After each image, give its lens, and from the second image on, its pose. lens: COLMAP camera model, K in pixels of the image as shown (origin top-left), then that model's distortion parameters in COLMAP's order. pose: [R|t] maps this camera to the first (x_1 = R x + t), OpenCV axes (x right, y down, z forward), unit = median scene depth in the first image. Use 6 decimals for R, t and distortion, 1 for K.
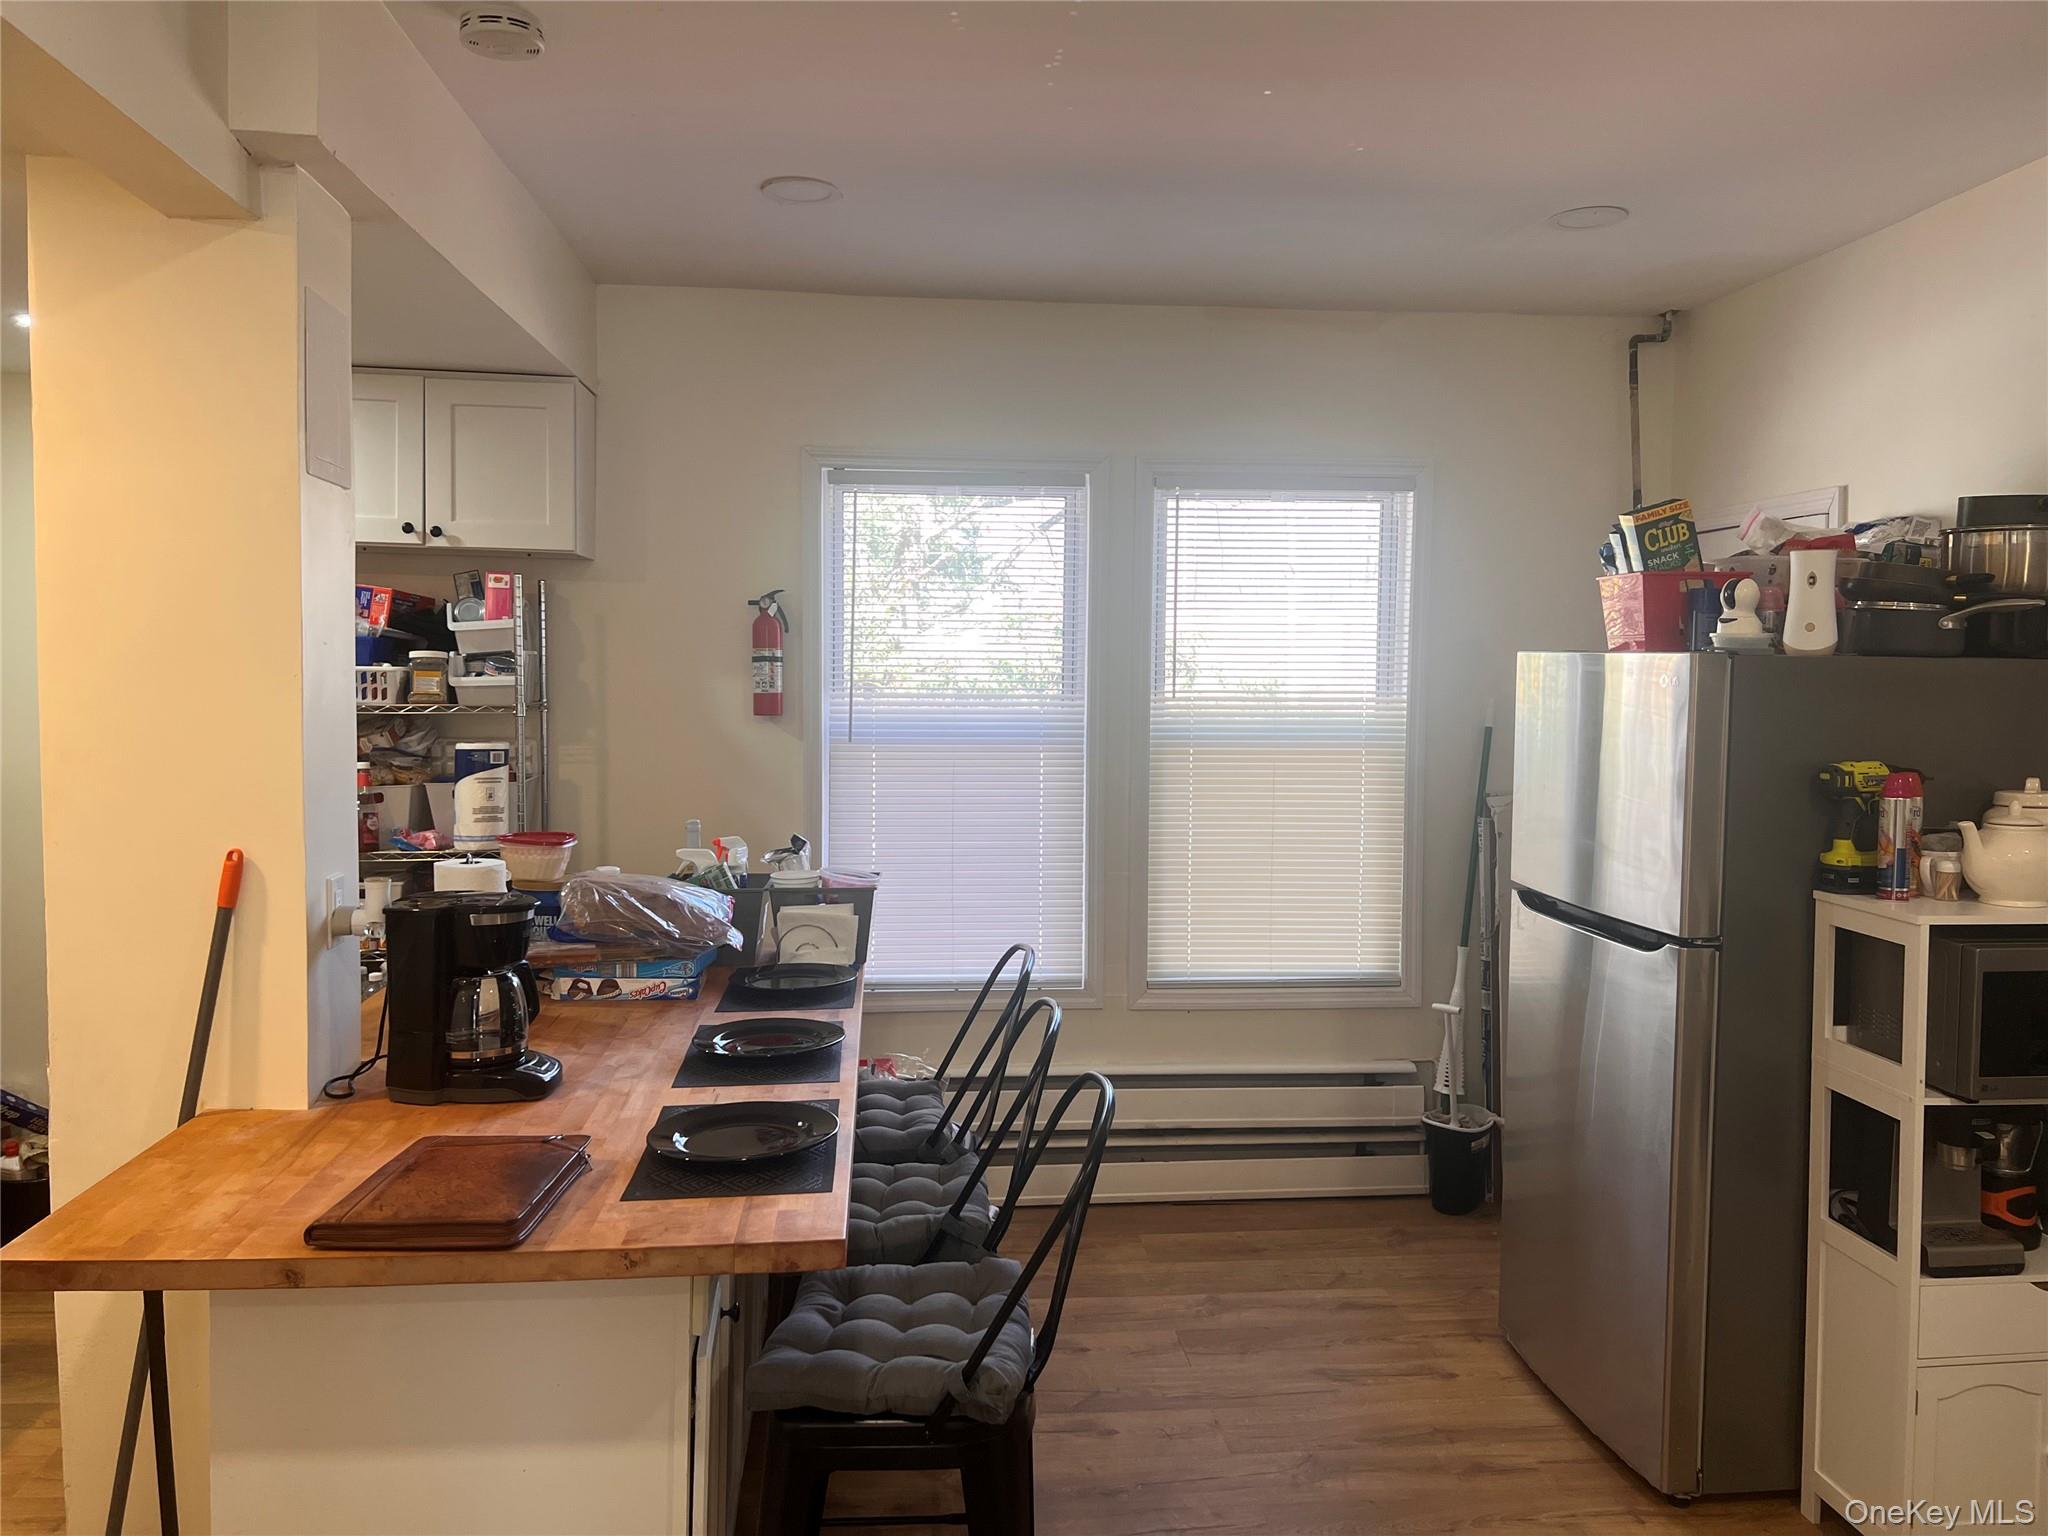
lens RADIAL K [[1538.1, 0, 1024.0], [0, 1538.1, 768.0], [0, 0, 1]] dist [0.129659, -0.149723]
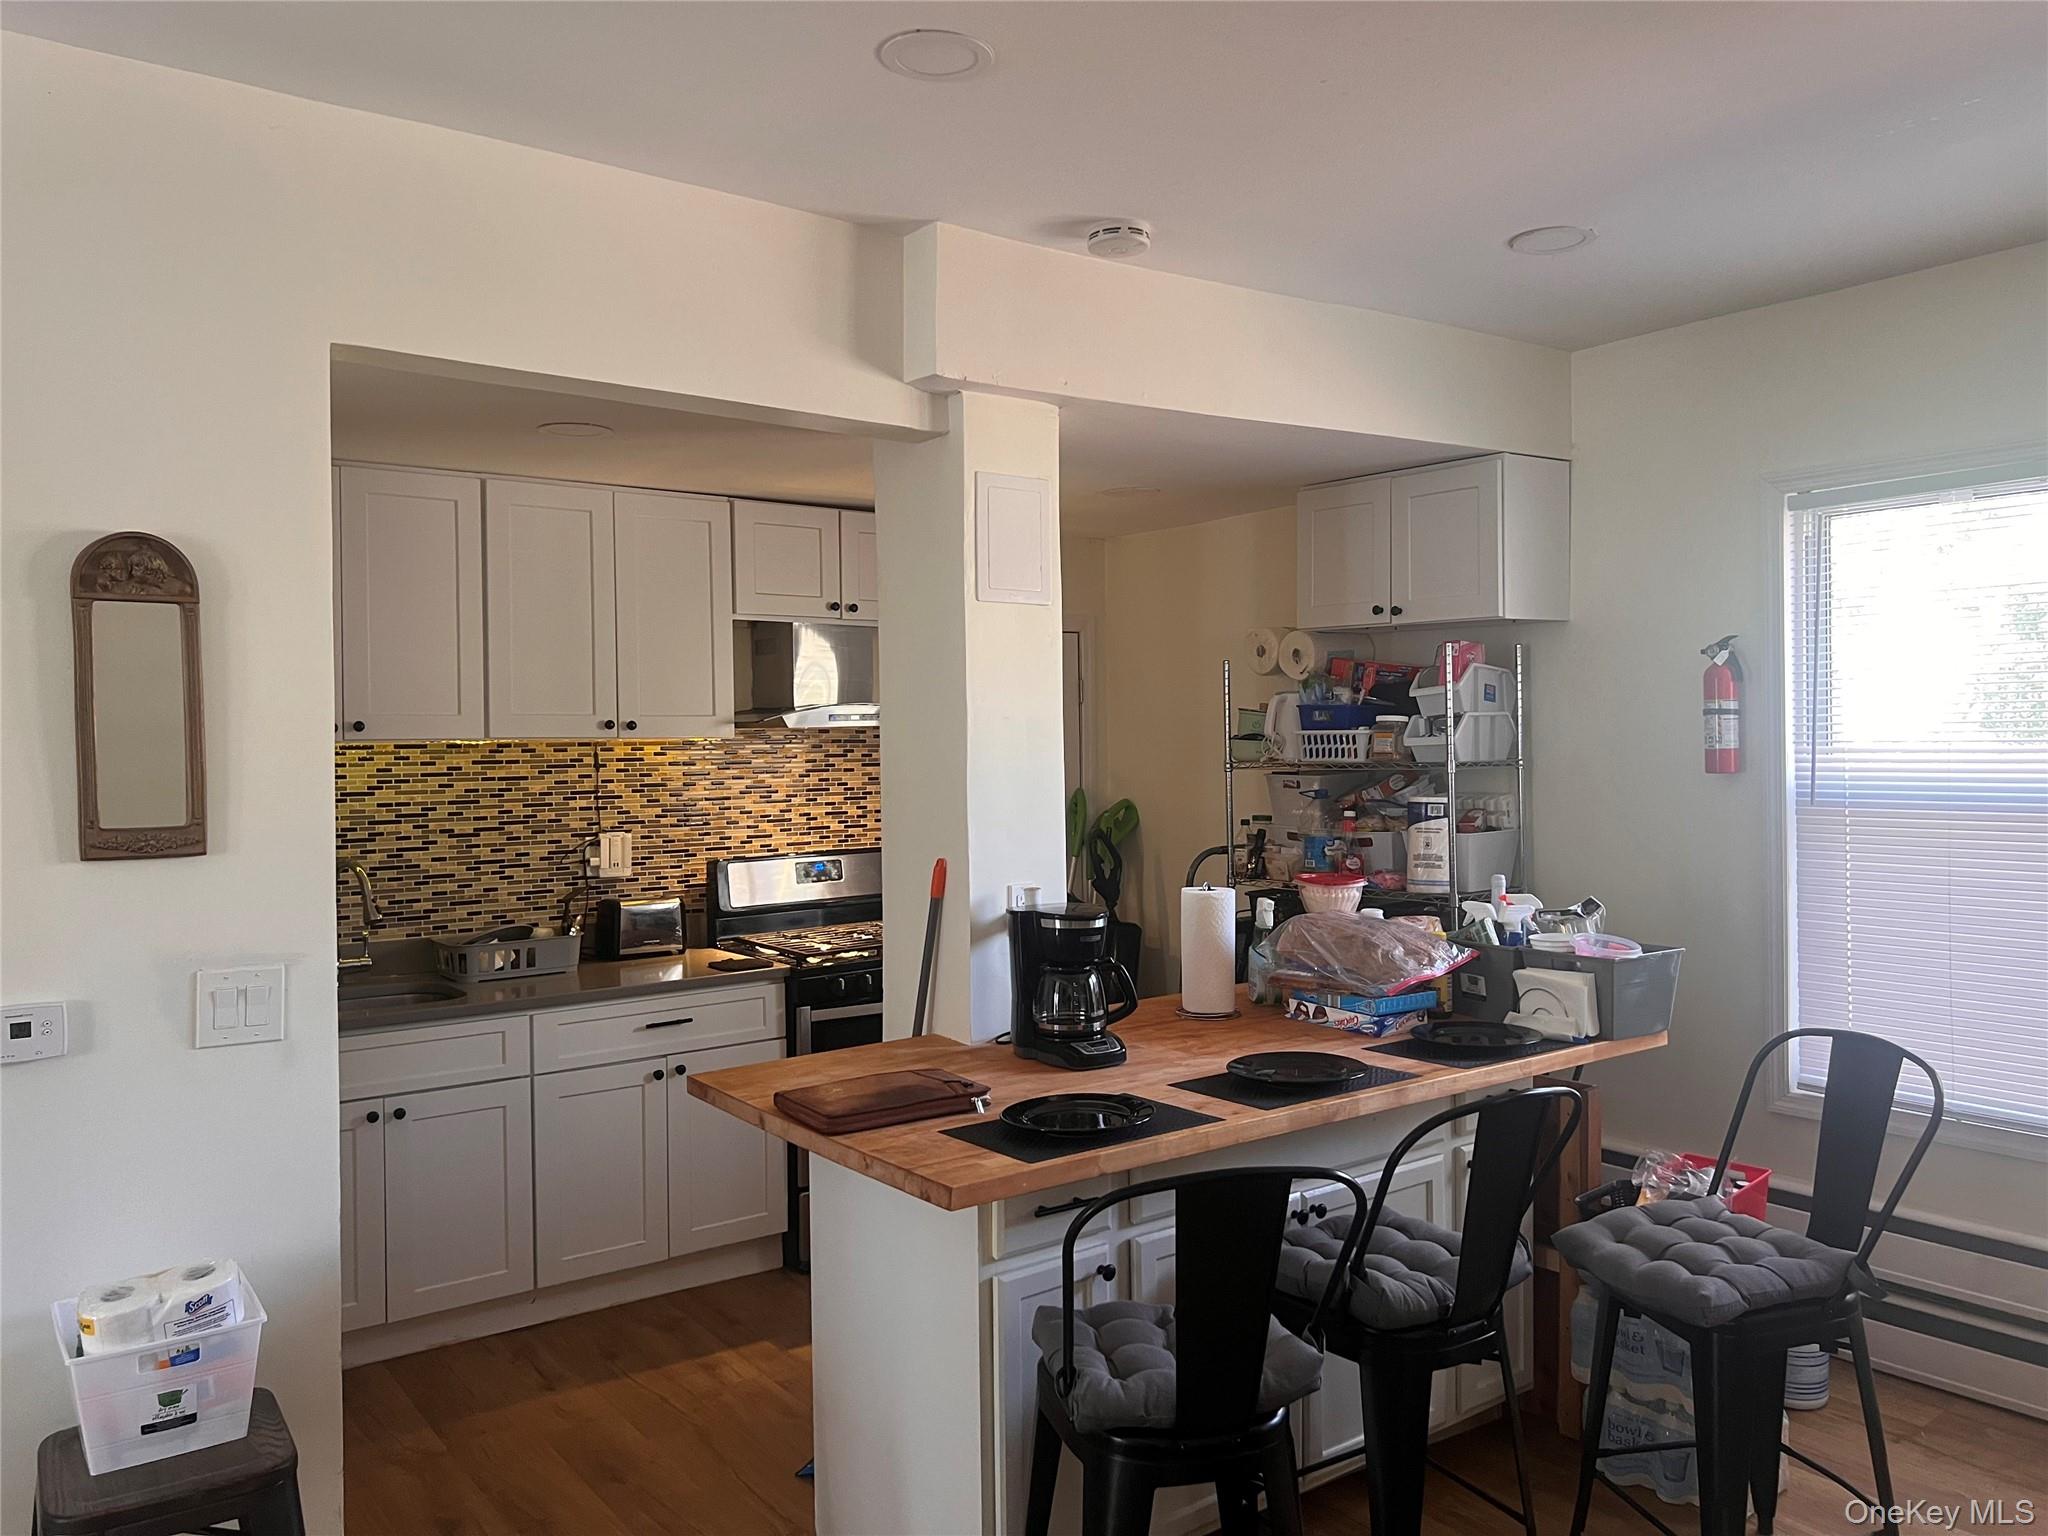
lens RADIAL K [[1538.1, 0, 1024.0], [0, 1538.1, 768.0], [0, 0, 1]] dist [0.129659, -0.149723]
pose [[0.517628, 0.002618, -0.855602, 0.451221], [-0.037775, 0.999090, -0.019796, -0.003750], [0.854772, 0.042567, 0.517256, 0.185506]]
